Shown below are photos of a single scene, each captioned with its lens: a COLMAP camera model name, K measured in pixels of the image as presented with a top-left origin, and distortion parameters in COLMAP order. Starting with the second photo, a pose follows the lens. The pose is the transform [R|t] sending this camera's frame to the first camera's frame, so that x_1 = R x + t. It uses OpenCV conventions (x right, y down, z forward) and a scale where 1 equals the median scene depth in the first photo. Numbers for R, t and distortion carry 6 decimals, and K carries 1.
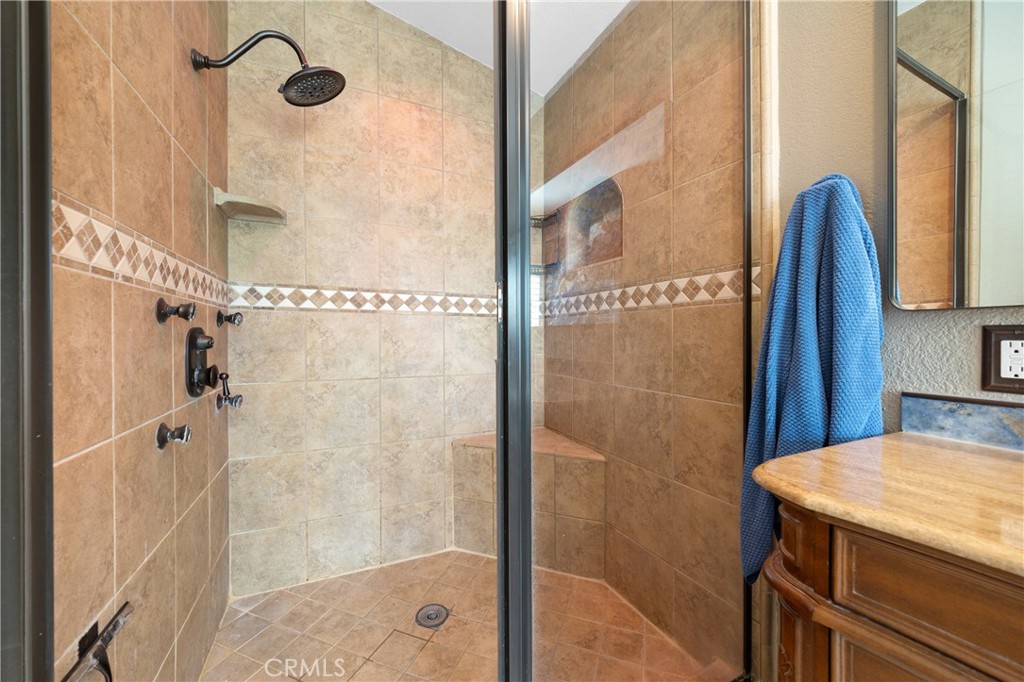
lens RADIAL K [[382.8, 0, 508.9], [0, 382.8, 335.6], [0, 0, 1]] dist [-0.003427, -0.000457]
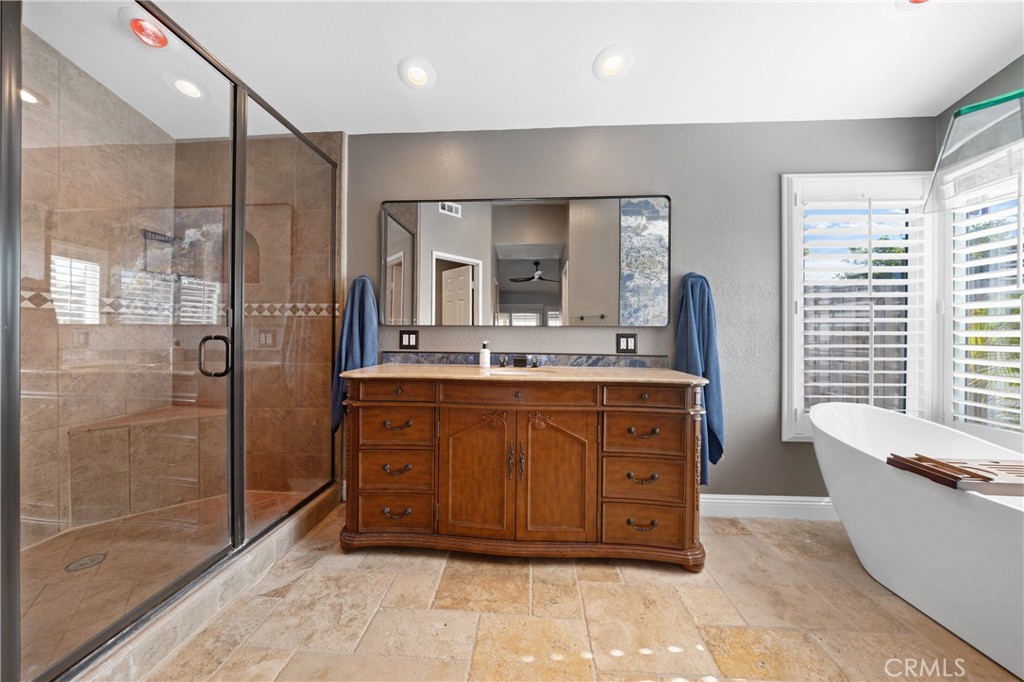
lens RADIAL K [[344.1, 0, 506.9], [0, 344.1, 331.3], [0, 0, 1]] dist [0.000065, 0.000087]
pose [[0.482555, 0.004308, 0.875855, -0.534529], [-0.006672, 0.999977, -0.001242, -0.009630], [-0.875840, -0.005244, 0.482573, -0.711933]]
